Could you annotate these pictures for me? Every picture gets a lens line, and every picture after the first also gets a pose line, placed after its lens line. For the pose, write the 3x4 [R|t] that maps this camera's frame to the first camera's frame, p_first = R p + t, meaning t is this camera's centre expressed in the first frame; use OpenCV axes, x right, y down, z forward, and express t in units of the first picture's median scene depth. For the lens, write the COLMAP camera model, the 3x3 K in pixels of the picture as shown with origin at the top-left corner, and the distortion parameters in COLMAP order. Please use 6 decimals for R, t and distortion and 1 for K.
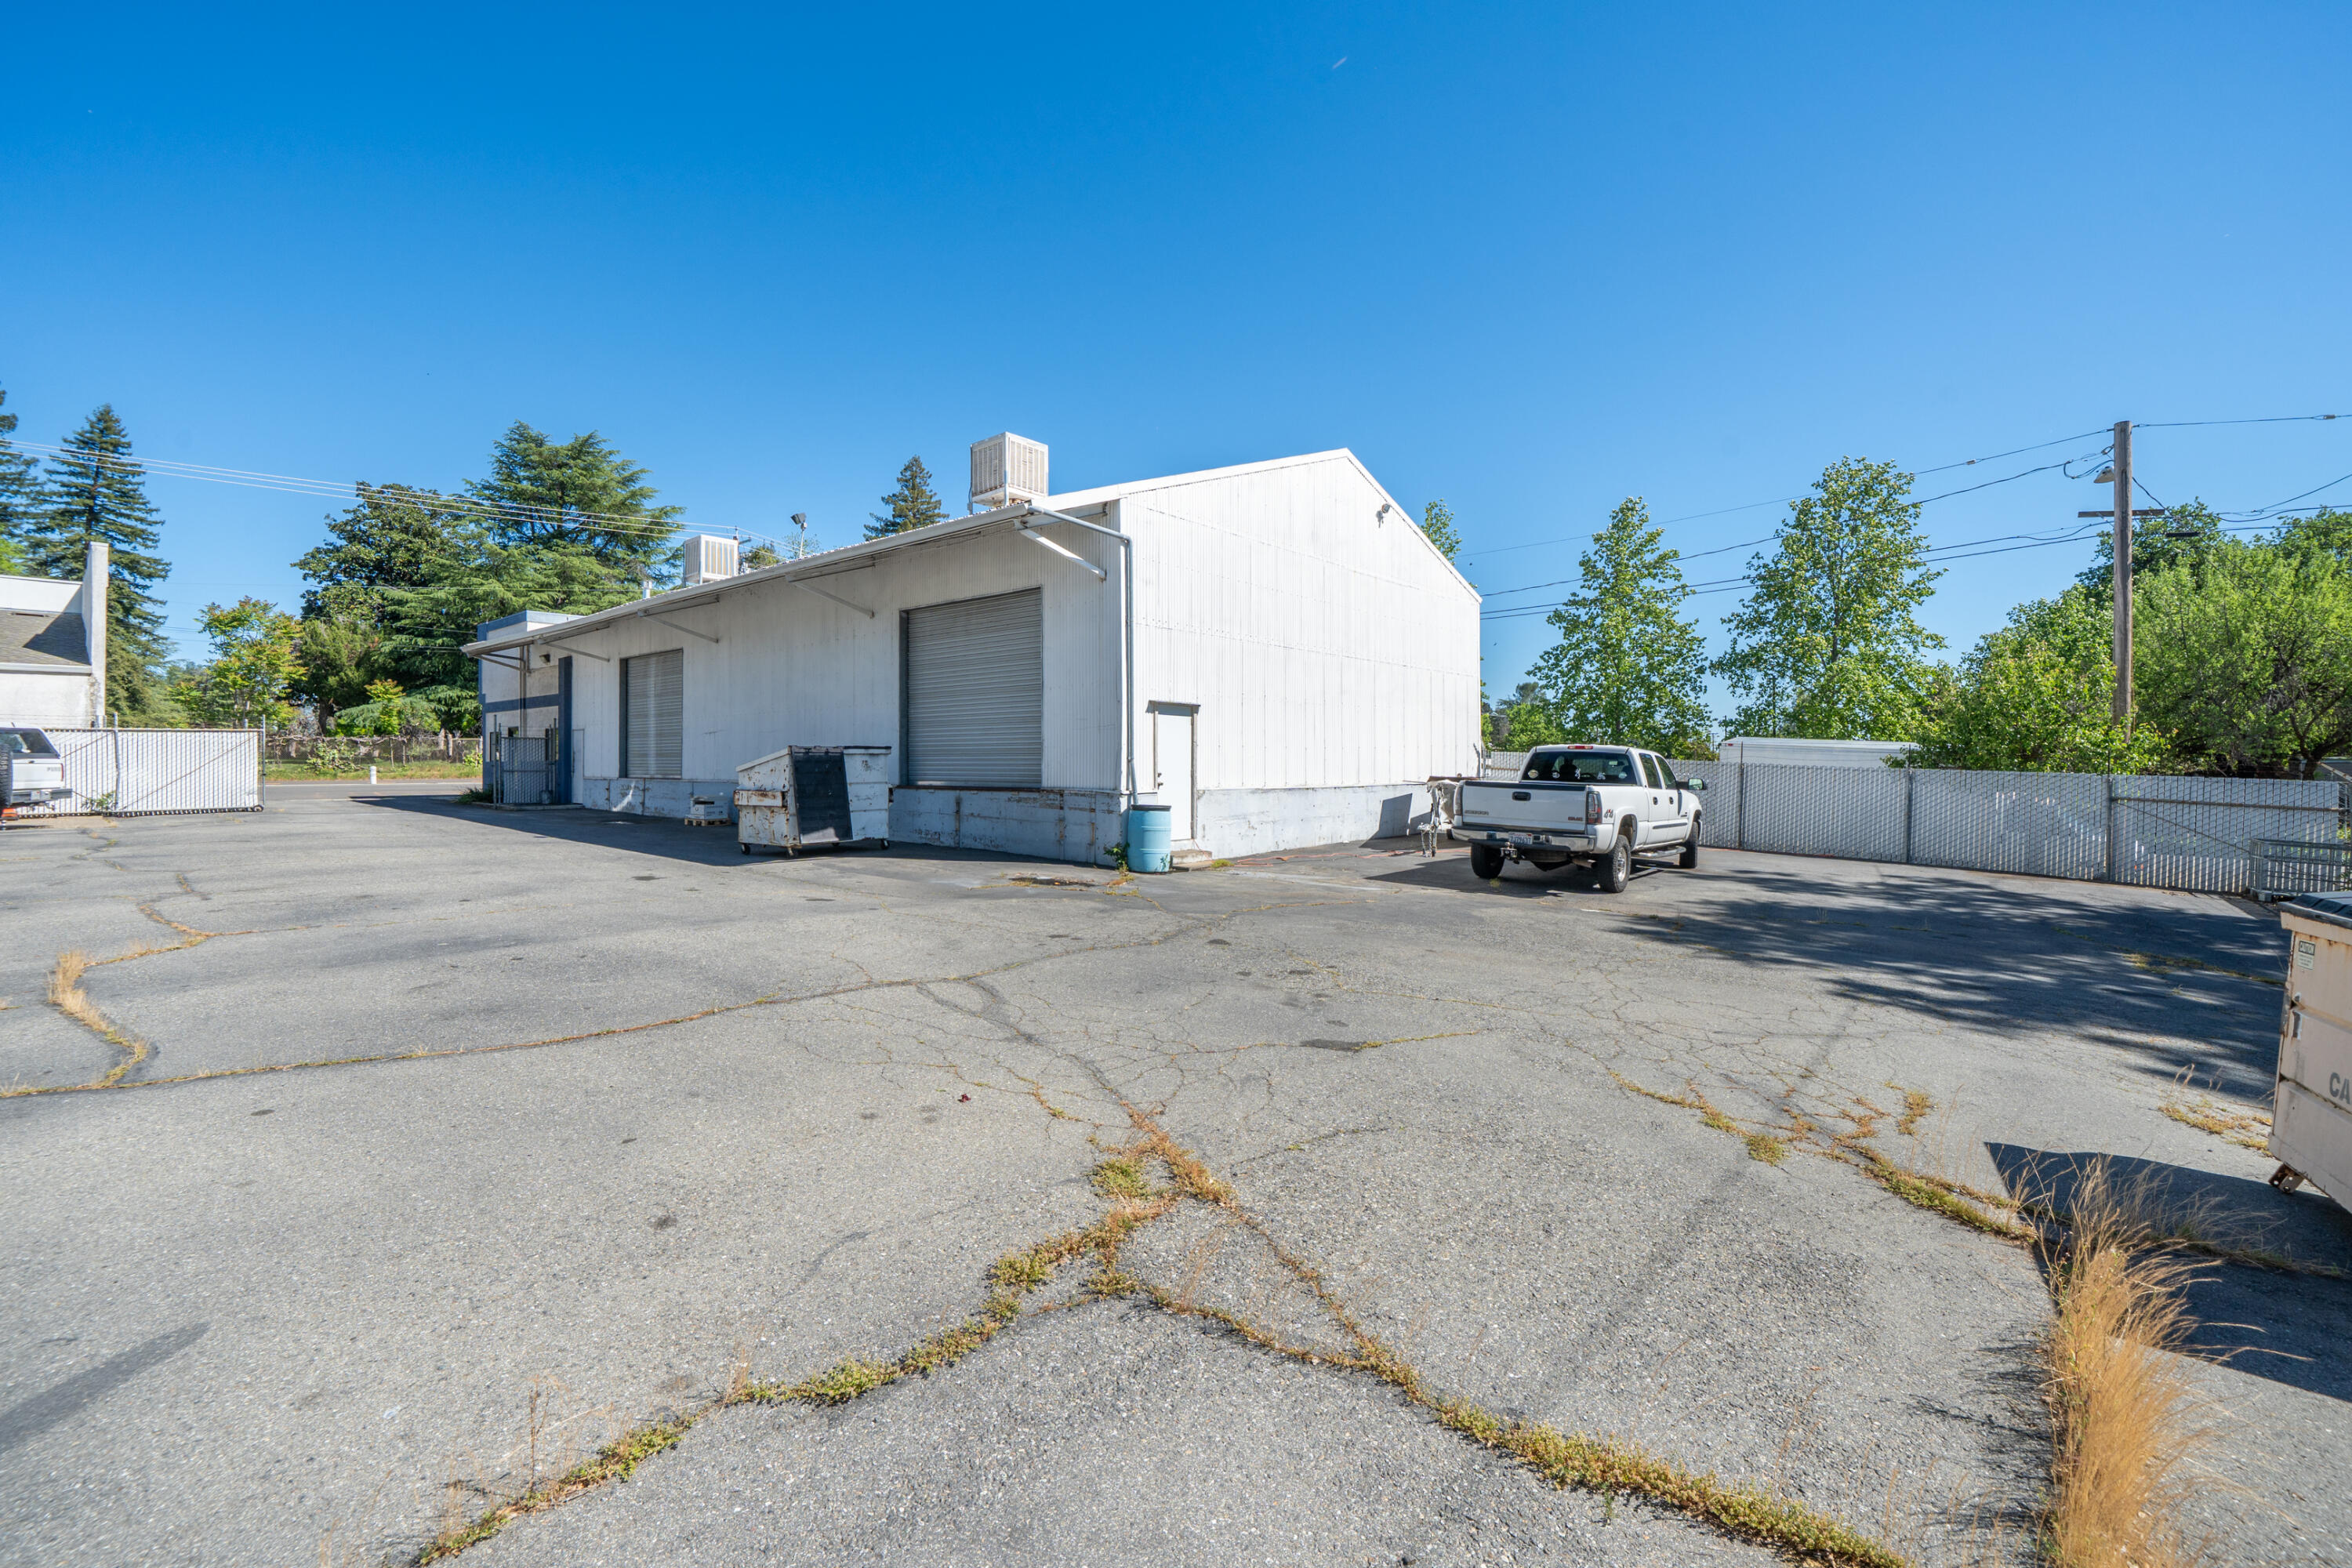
lens RADIAL K [[989.9, 0, 1148.7], [0, 989.9, 751.9], [0, 0, 1]] dist [0.007347, 0.000293]
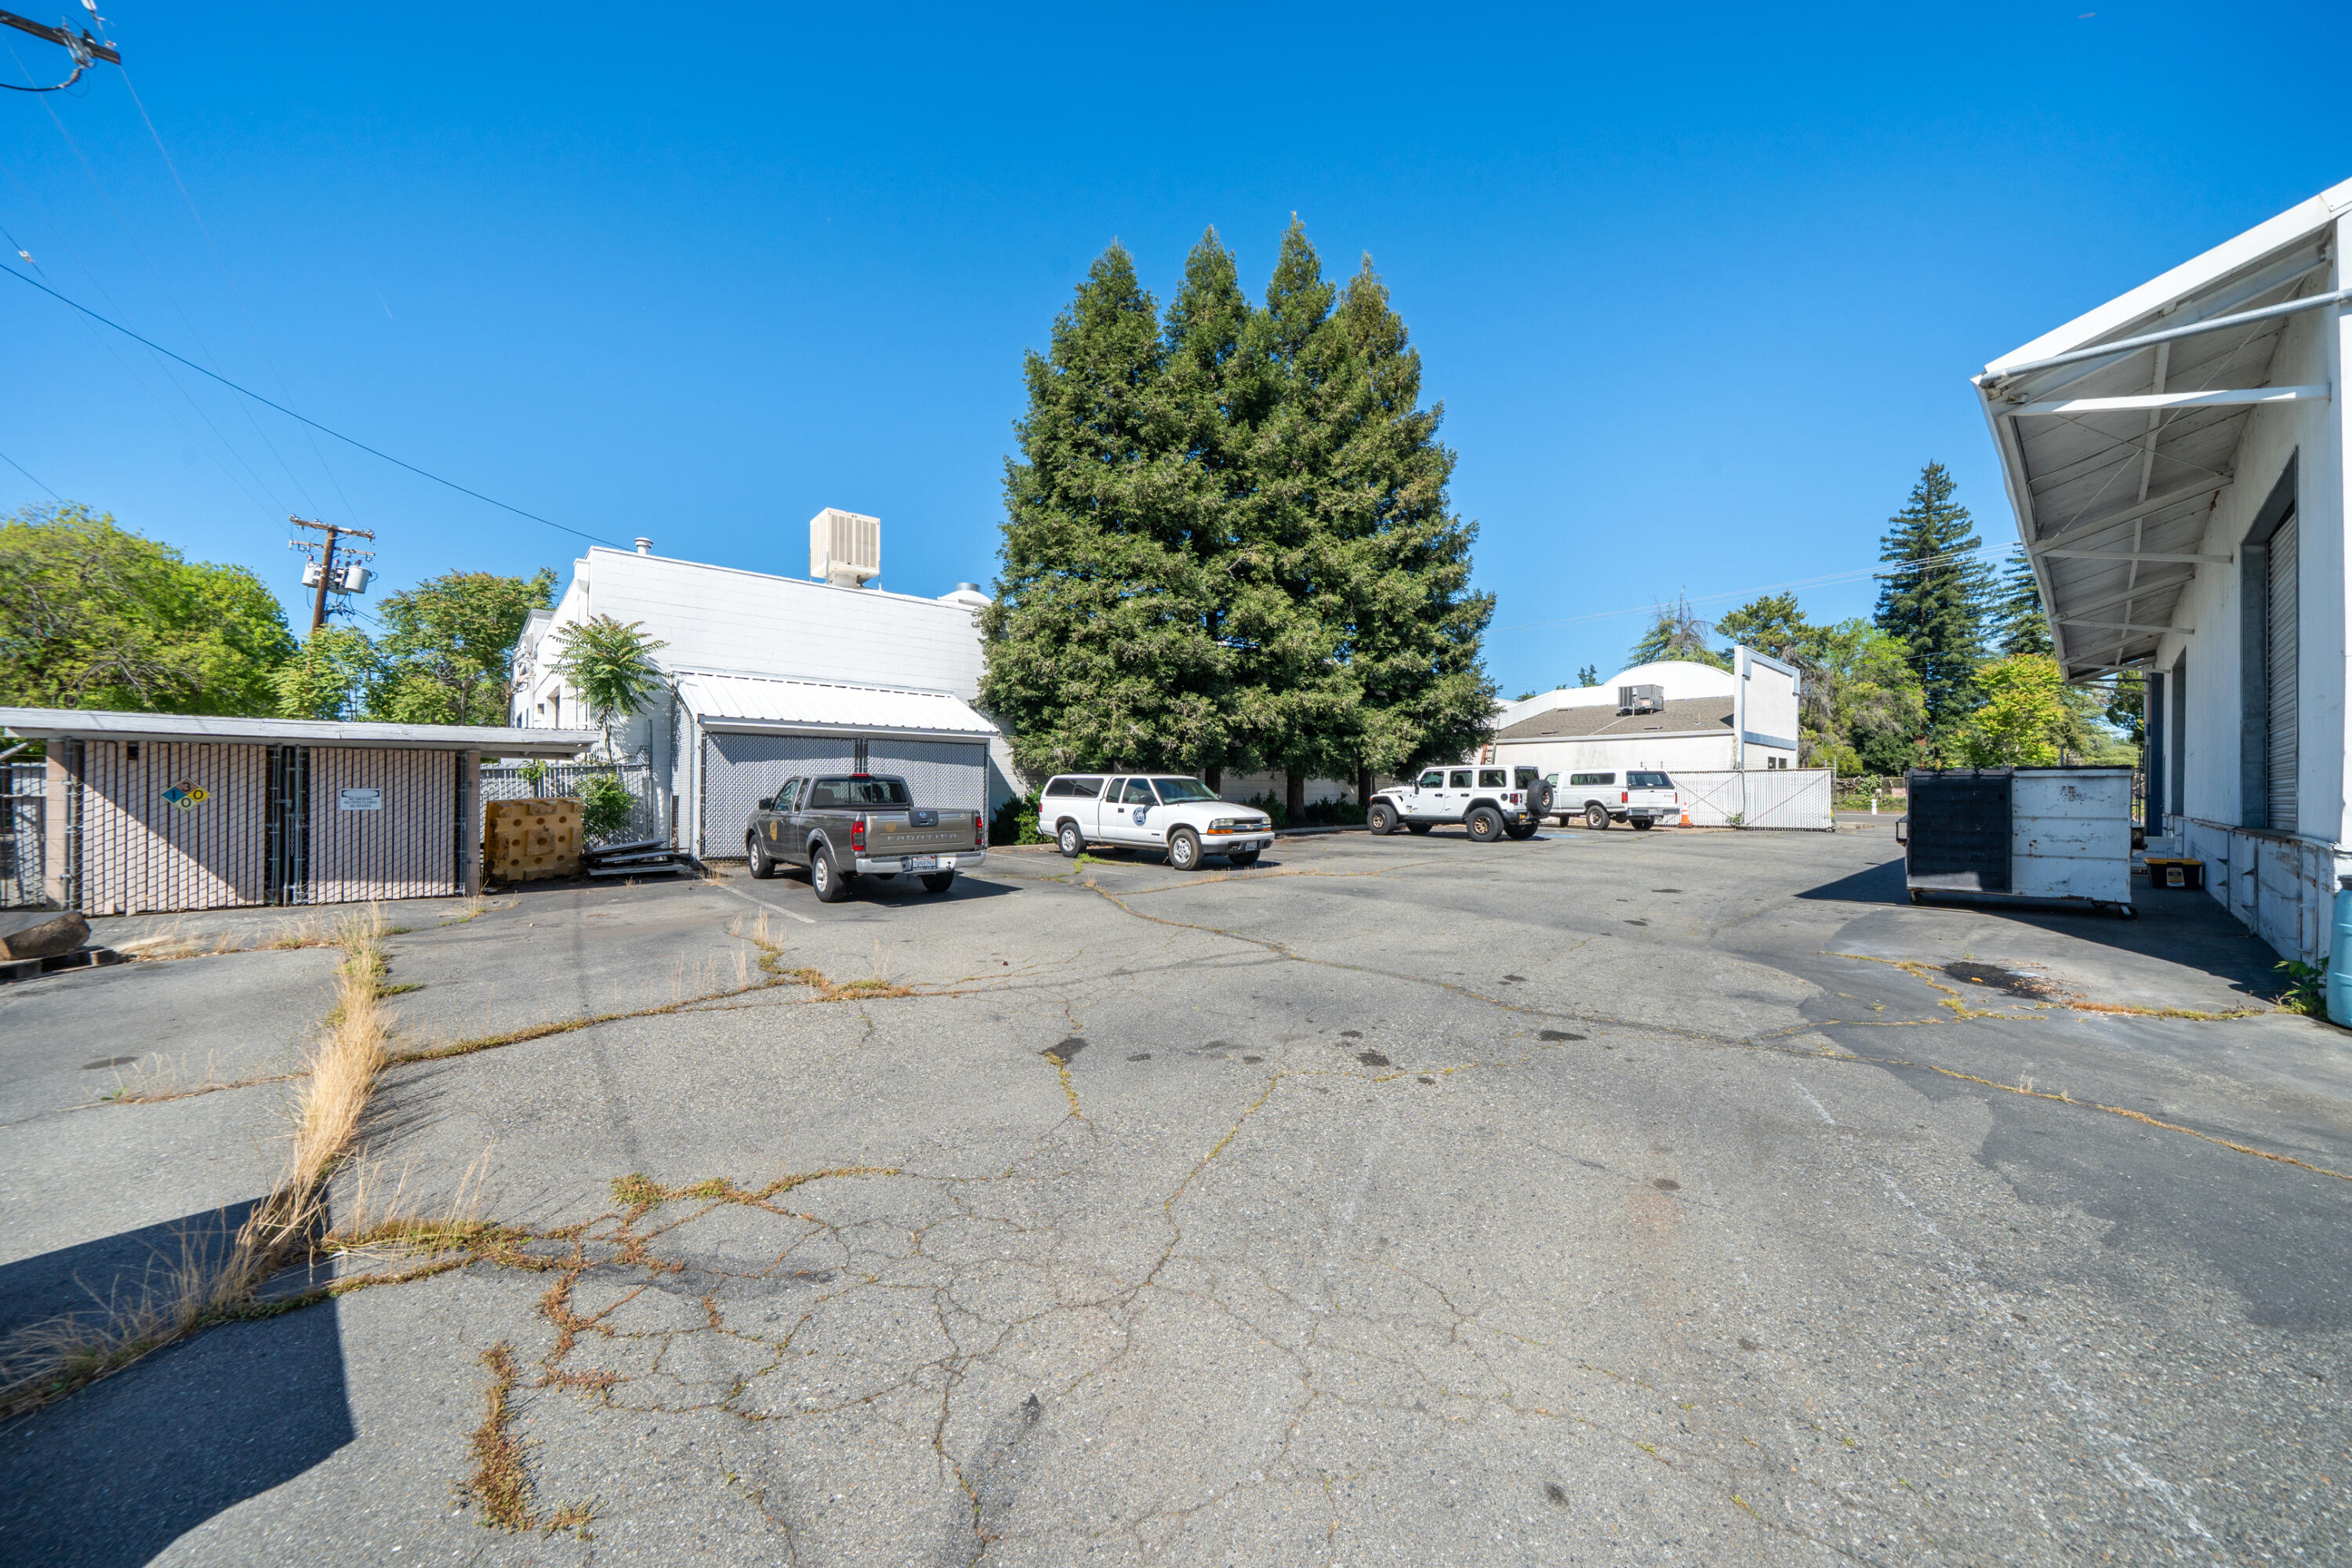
lens RADIAL K [[827.2, 0, 1182.7], [0, 827.2, 780.9], [0, 0, 1]] dist [-0.007046, -0.000169]
pose [[-0.136141, -0.013639, -0.990596, 0.431402], [-0.001115, 0.999907, -0.013614, 0.016188], [0.990689, -0.000749, -0.136143, 0.531236]]
